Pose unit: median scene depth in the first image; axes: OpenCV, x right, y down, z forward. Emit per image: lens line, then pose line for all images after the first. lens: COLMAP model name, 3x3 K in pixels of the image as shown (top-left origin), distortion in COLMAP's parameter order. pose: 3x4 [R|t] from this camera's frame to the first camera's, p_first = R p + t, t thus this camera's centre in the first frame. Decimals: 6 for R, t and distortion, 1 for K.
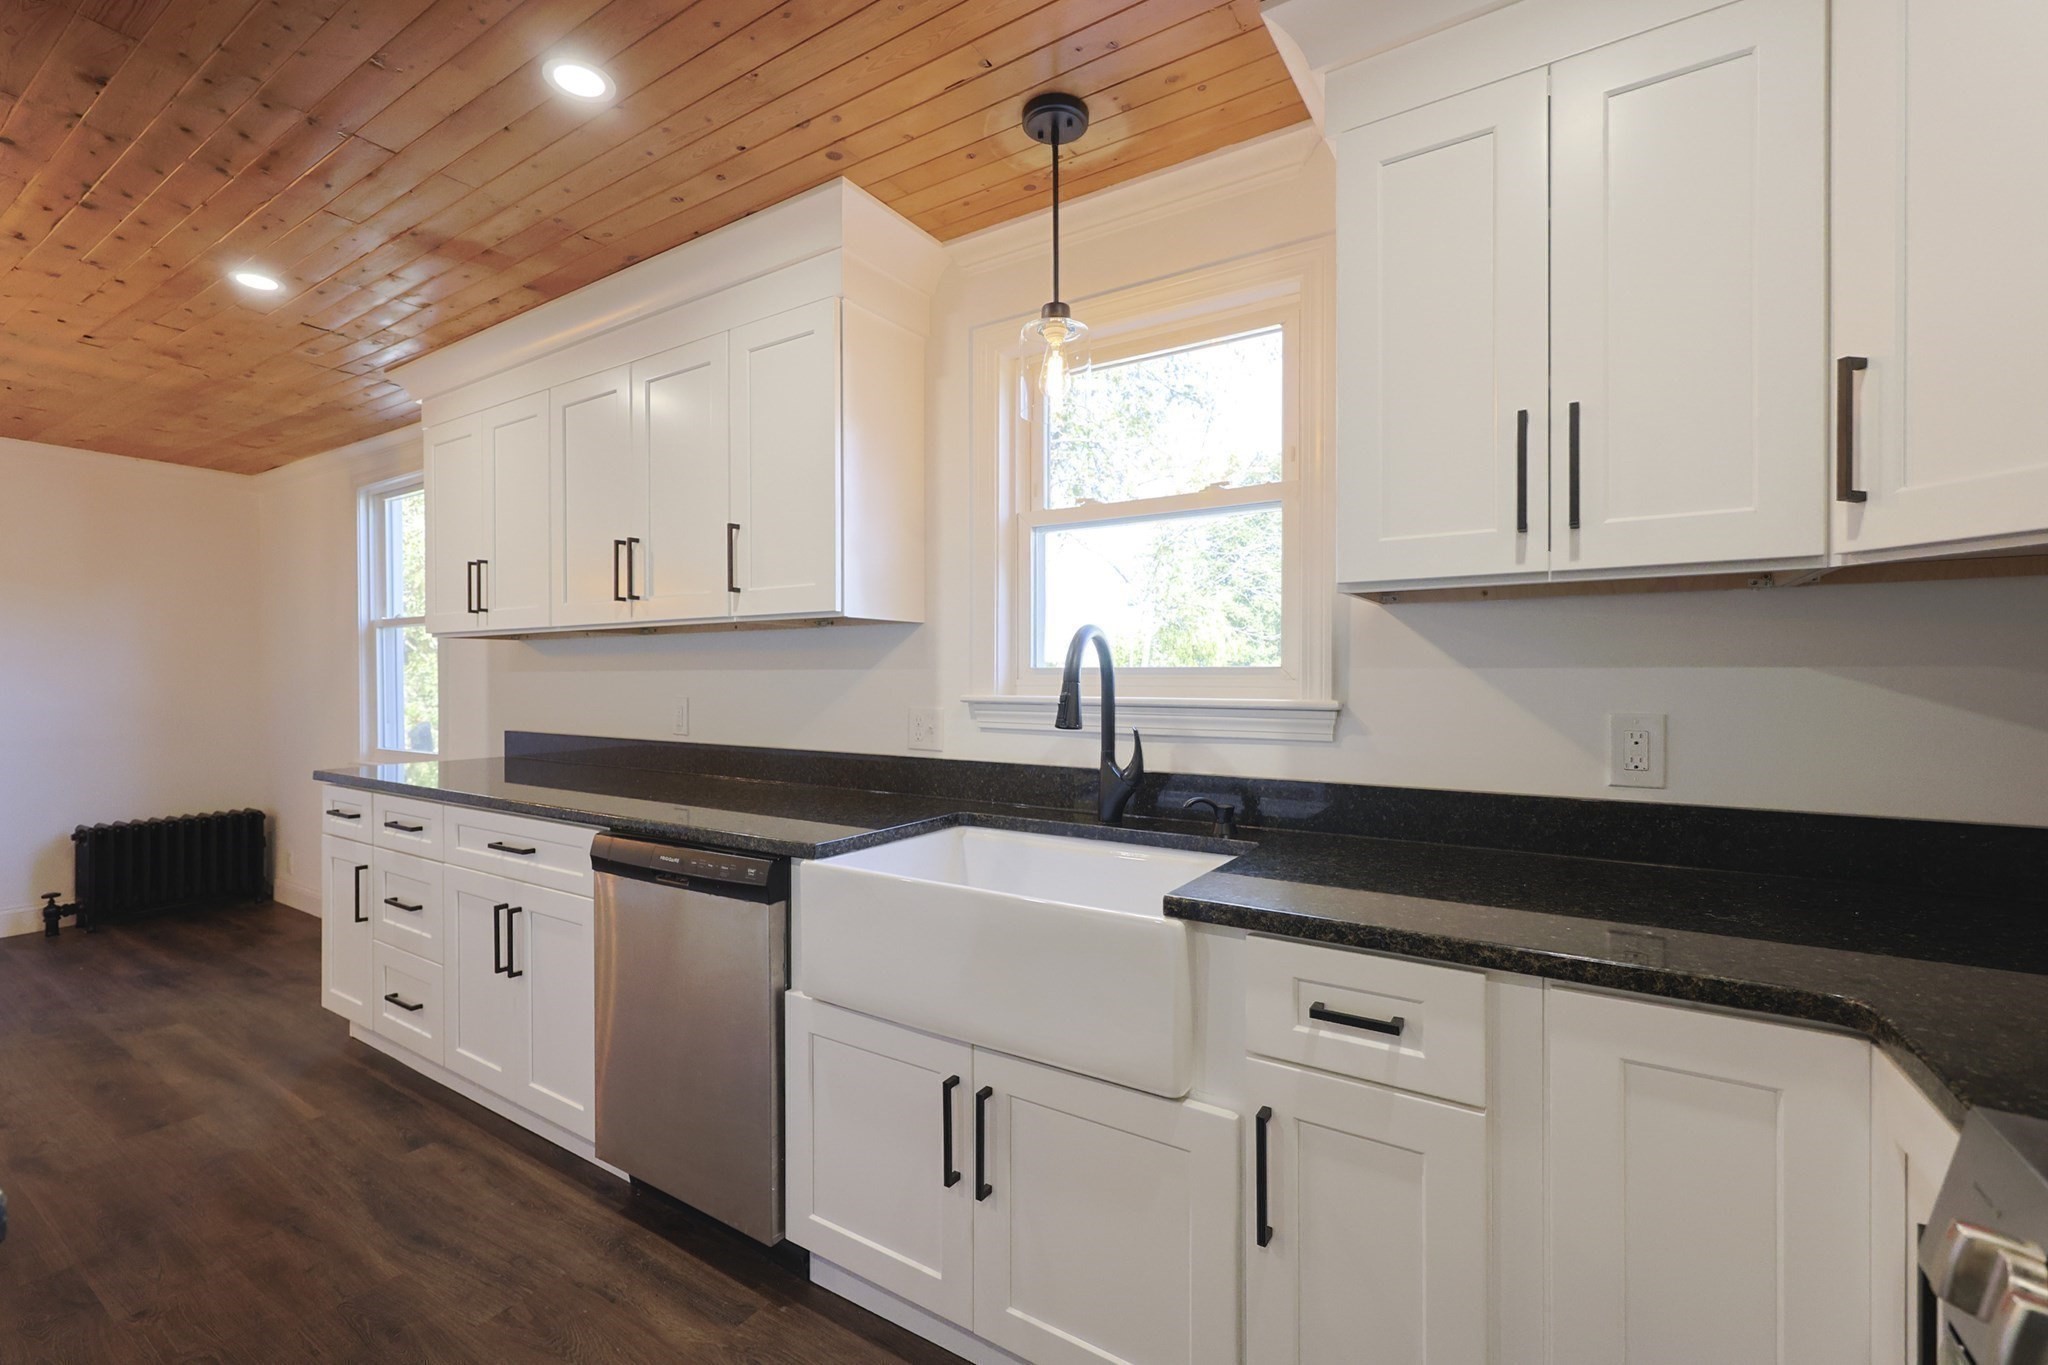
lens RADIAL K [[867.9, 0, 1024.0], [0, 867.9, 682.5], [0, 0, 1]] dist [0.000993, -0.000138]
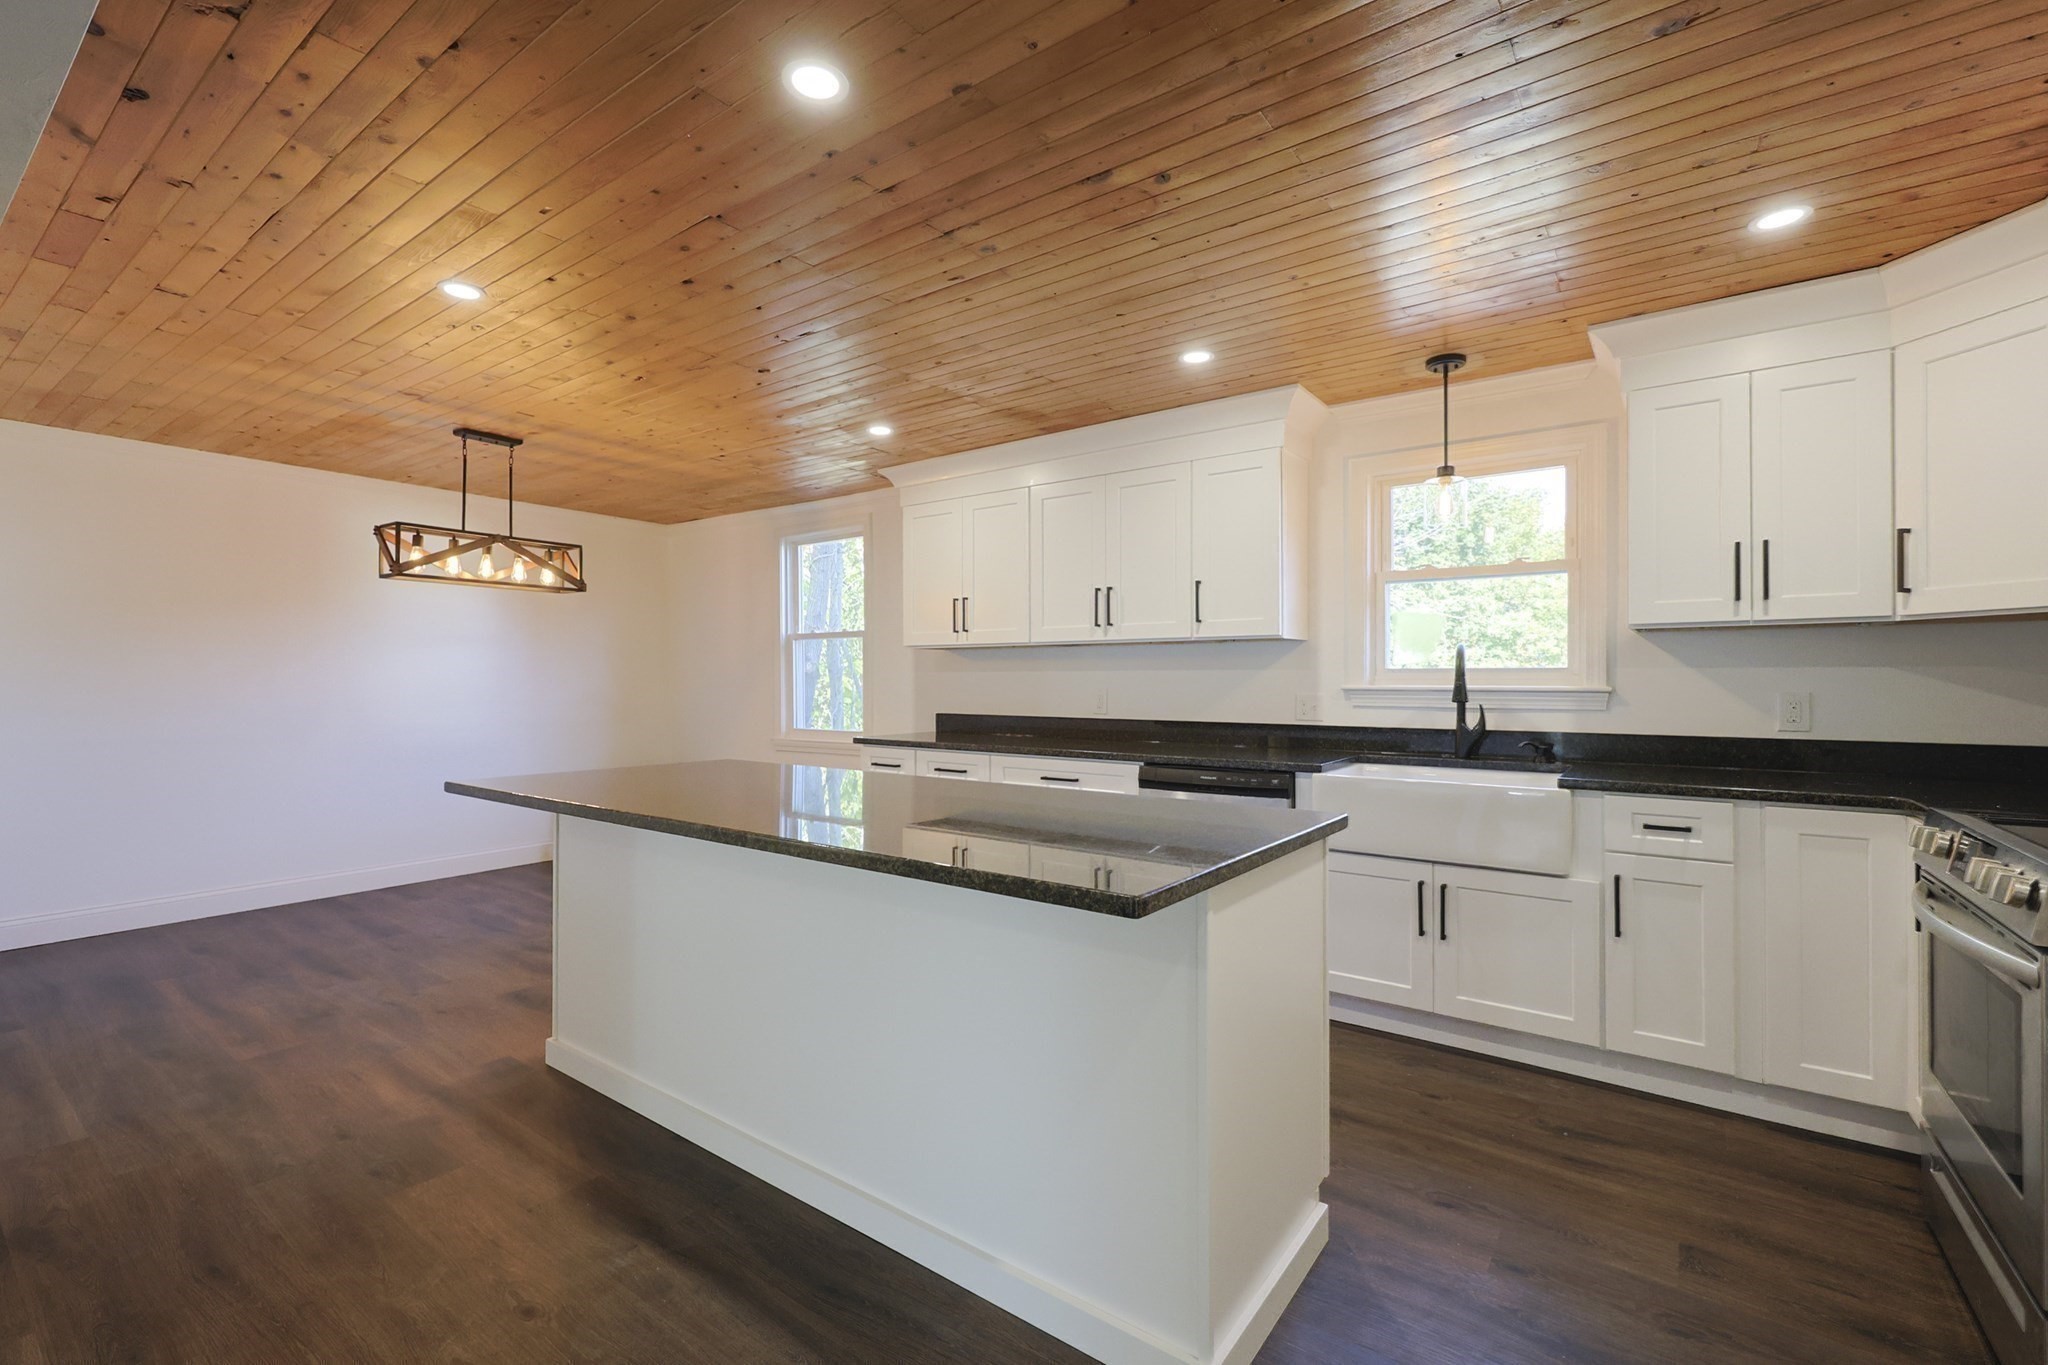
lens RADIAL K [[884.8, 0, 1025.3], [0, 884.8, 676.9], [0, 0, 1]] dist [0.000574, 0.000140]
pose [[0.997804, -0.001216, -0.066232, -0.640604], [0.000726, 0.999972, -0.007415, 0.011938], [0.066239, 0.007351, 0.997777, -0.790658]]
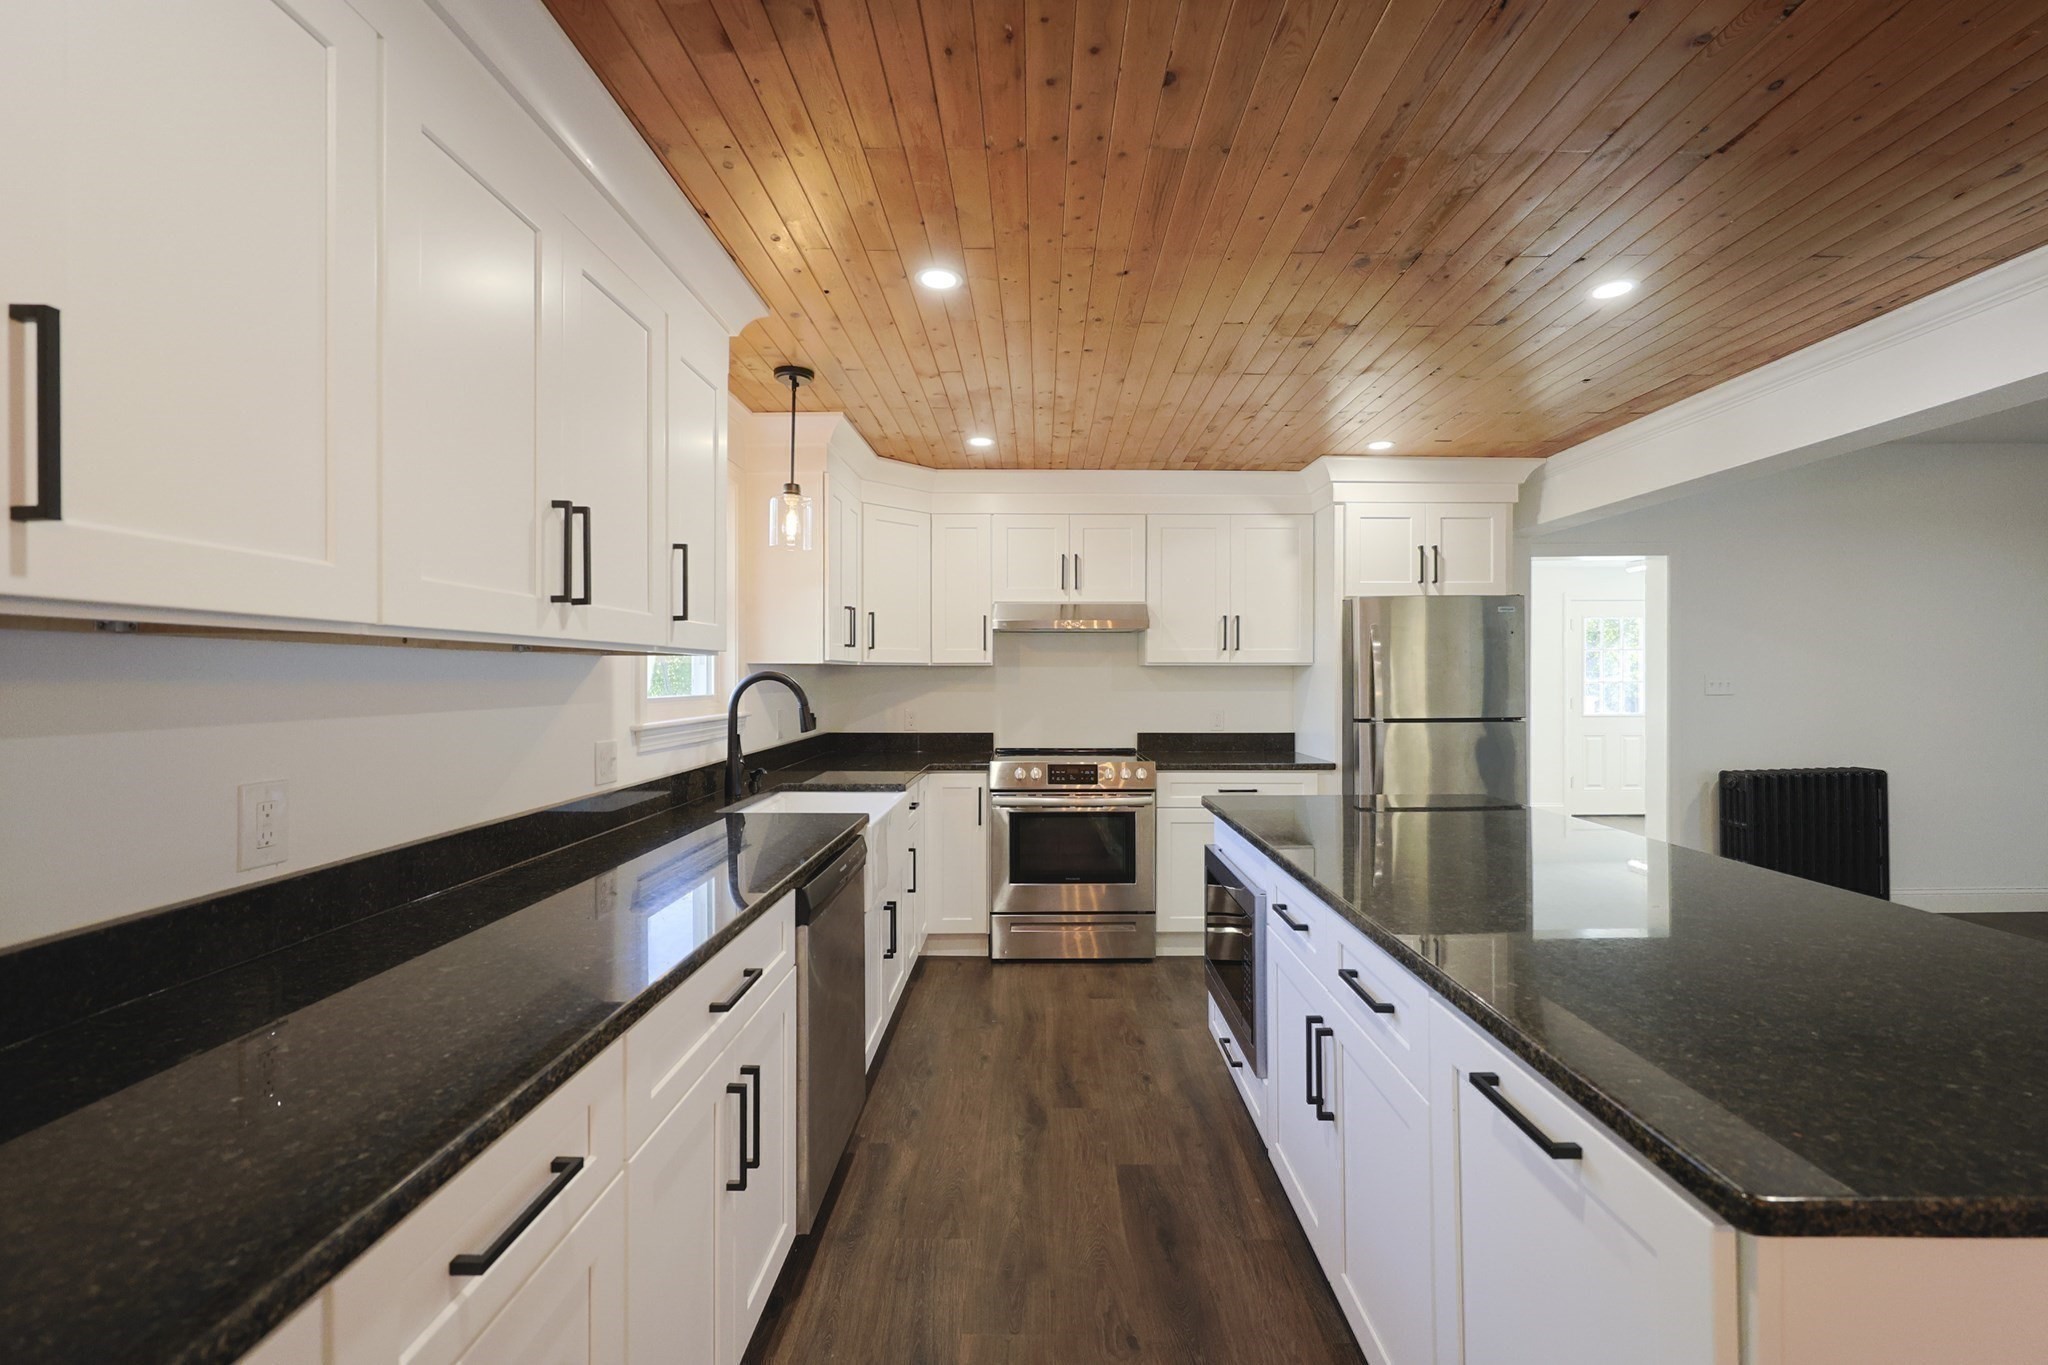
lens RADIAL K [[875.3, 0, 1020.2], [0, 875.3, 675.6], [0, 0, 1]] dist [-0.001347, -0.000105]
pose [[-0.519849, -0.000648, 0.854258, -1.499673], [0.007618, 0.999956, 0.005395, -0.059238], [-0.854224, 0.009313, -0.519822, 1.368042]]
